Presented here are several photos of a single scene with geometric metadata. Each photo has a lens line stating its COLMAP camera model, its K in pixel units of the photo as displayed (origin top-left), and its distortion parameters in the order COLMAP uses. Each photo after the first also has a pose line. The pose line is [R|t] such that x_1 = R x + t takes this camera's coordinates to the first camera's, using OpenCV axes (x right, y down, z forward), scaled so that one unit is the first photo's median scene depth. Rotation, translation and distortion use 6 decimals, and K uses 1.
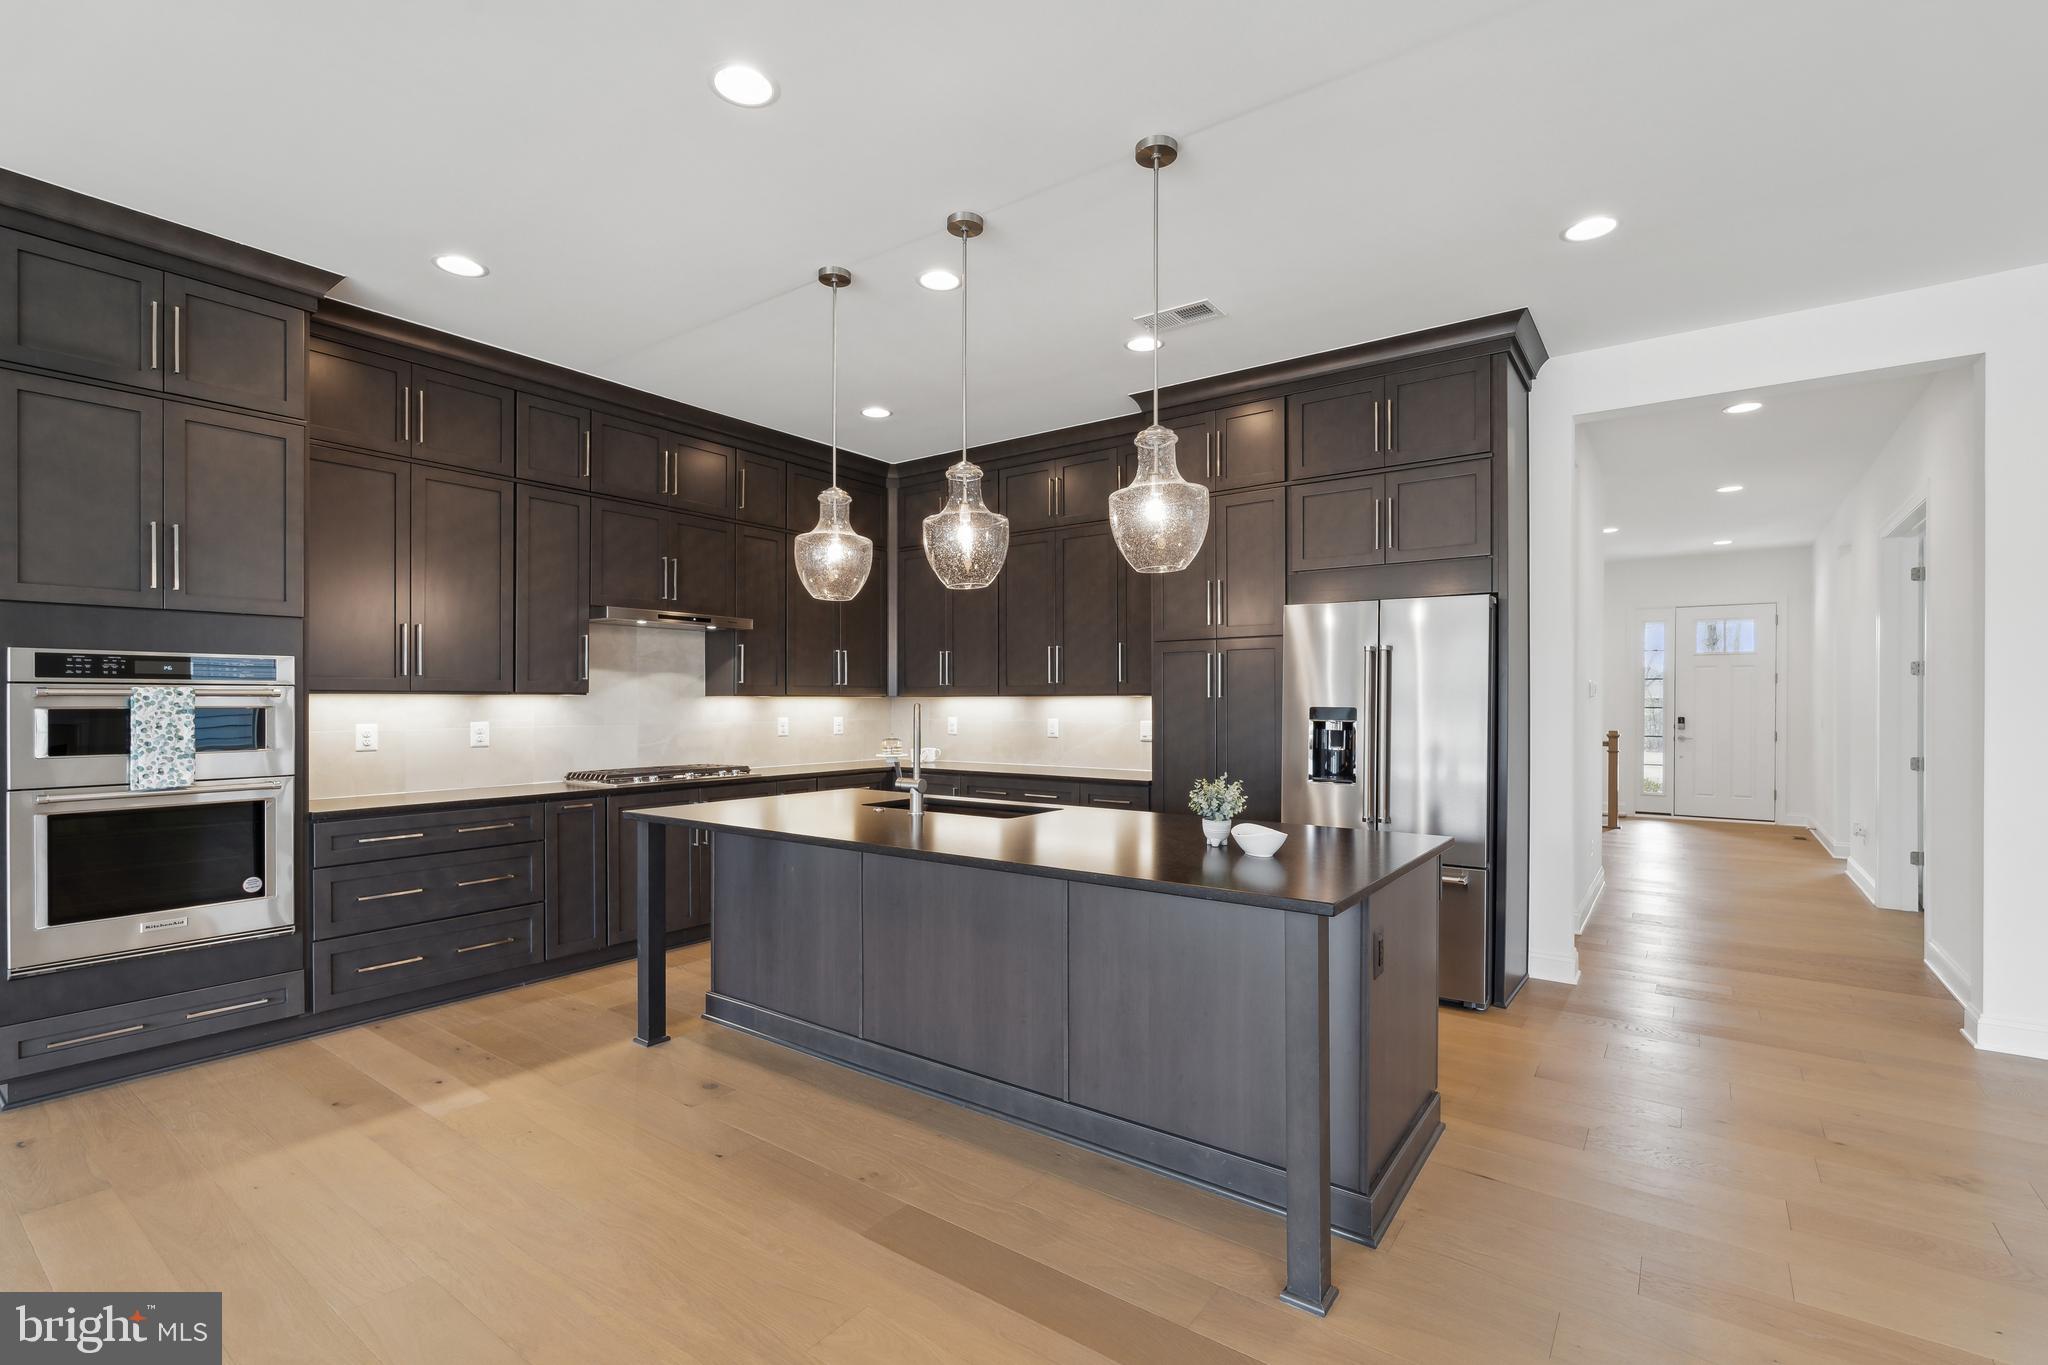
lens RADIAL K [[916.3, 0, 1043.8], [0, 916.3, 710.4], [0, 0, 1]] dist [-0.008164, 0.000641]
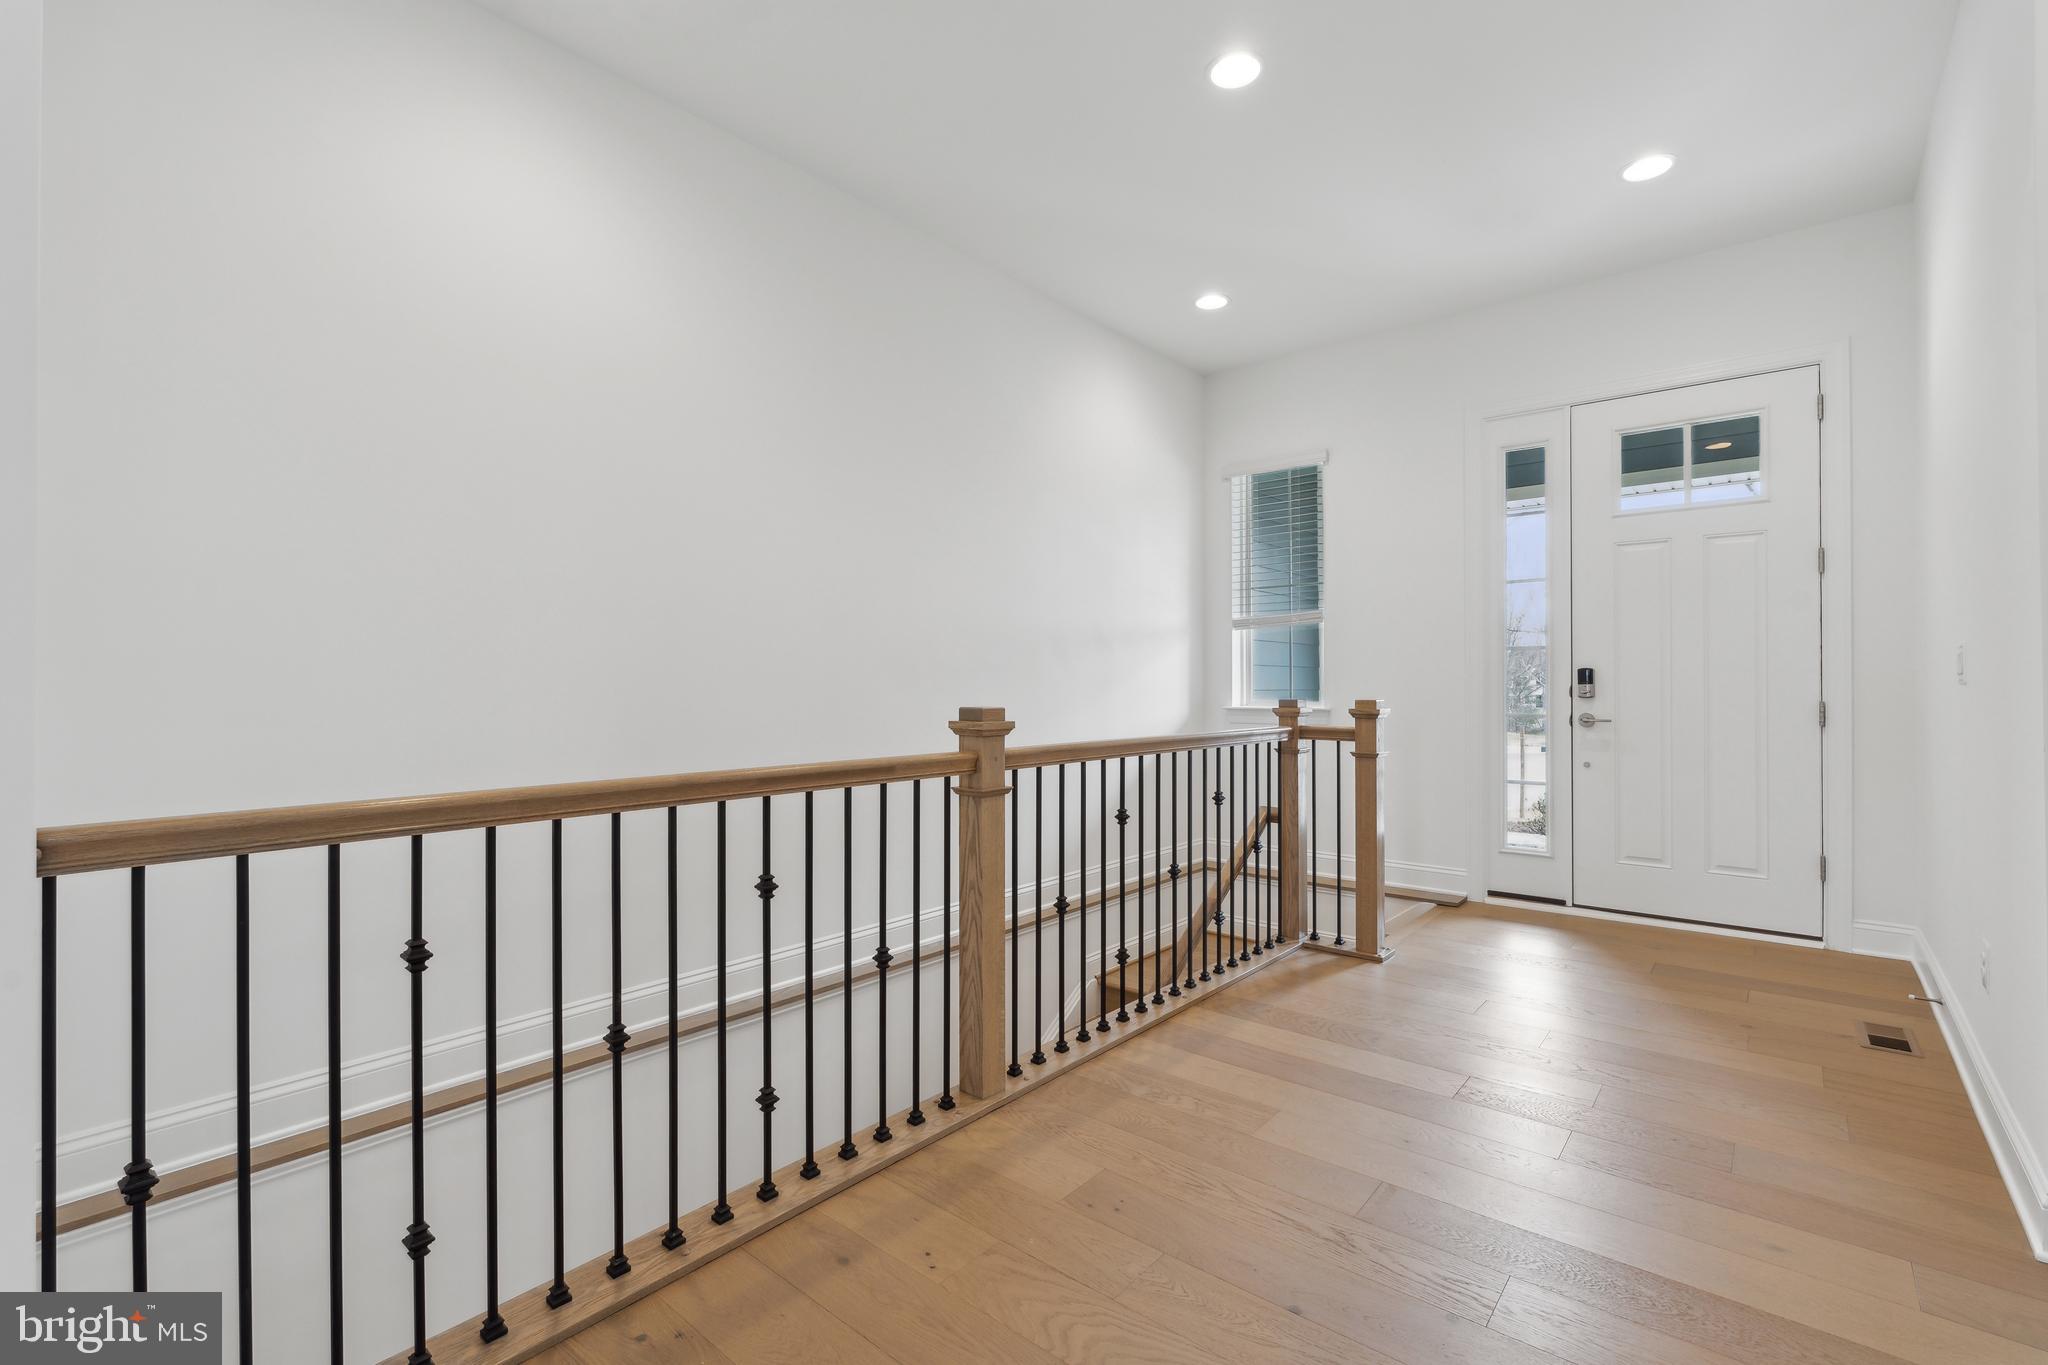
lens RADIAL K [[916.3, 0, 1029.0], [0, 916.3, 682.3], [0, 0, 1]] dist [-0.008164, 0.000641]
pose [[0.997915, 0.000317, -0.064540, 0.485942], [-0.000603, 0.999990, -0.004414, 0.016179], [0.064538, 0.004444, 0.997905, 0.586833]]
